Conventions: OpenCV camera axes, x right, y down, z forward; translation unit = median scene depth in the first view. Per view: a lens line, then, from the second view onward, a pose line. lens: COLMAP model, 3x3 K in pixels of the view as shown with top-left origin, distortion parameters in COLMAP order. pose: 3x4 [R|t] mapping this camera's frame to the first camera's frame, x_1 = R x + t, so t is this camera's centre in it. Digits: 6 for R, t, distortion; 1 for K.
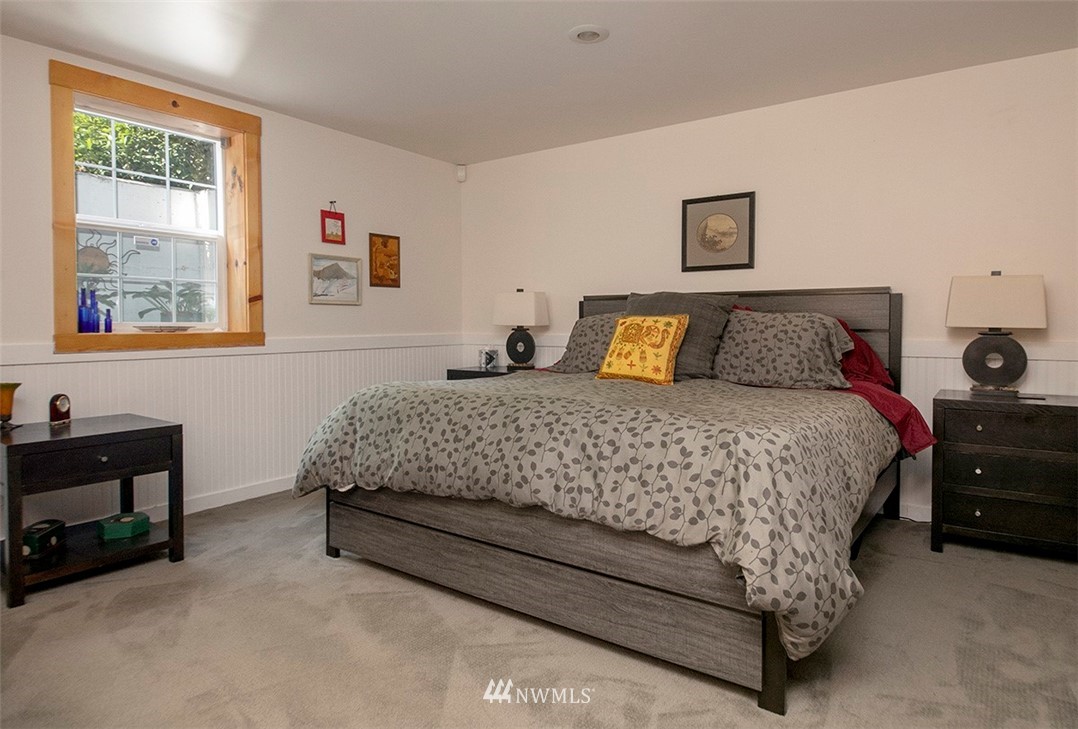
lens RADIAL K [[614.1, 0, 536.7], [0, 614.1, 346.0], [0, 0, 1]] dist [0.028494, -0.010337]
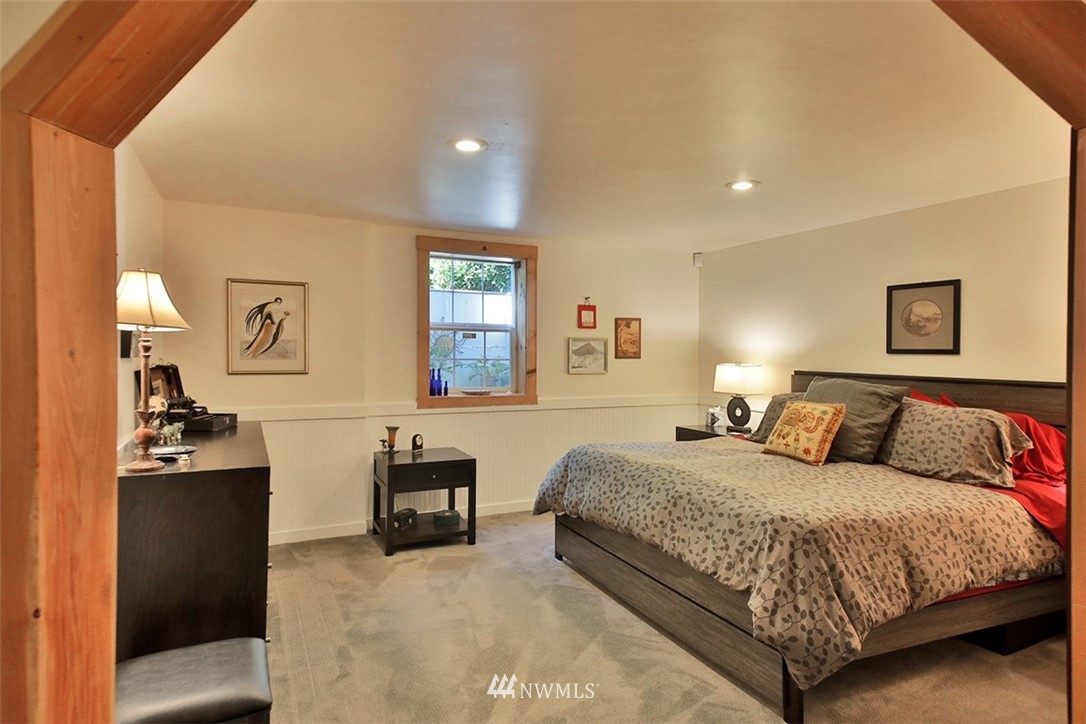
lens RADIAL K [[618.7, 0, 544.0], [0, 618.7, 355.8], [0, 0, 1]] dist [0.028494, -0.010337]
pose [[0.869379, 0.018312, -0.493807, 0.354414], [-0.031053, 0.999363, -0.017611, -0.111709], [0.493169, 0.030645, 0.869393, -0.301398]]
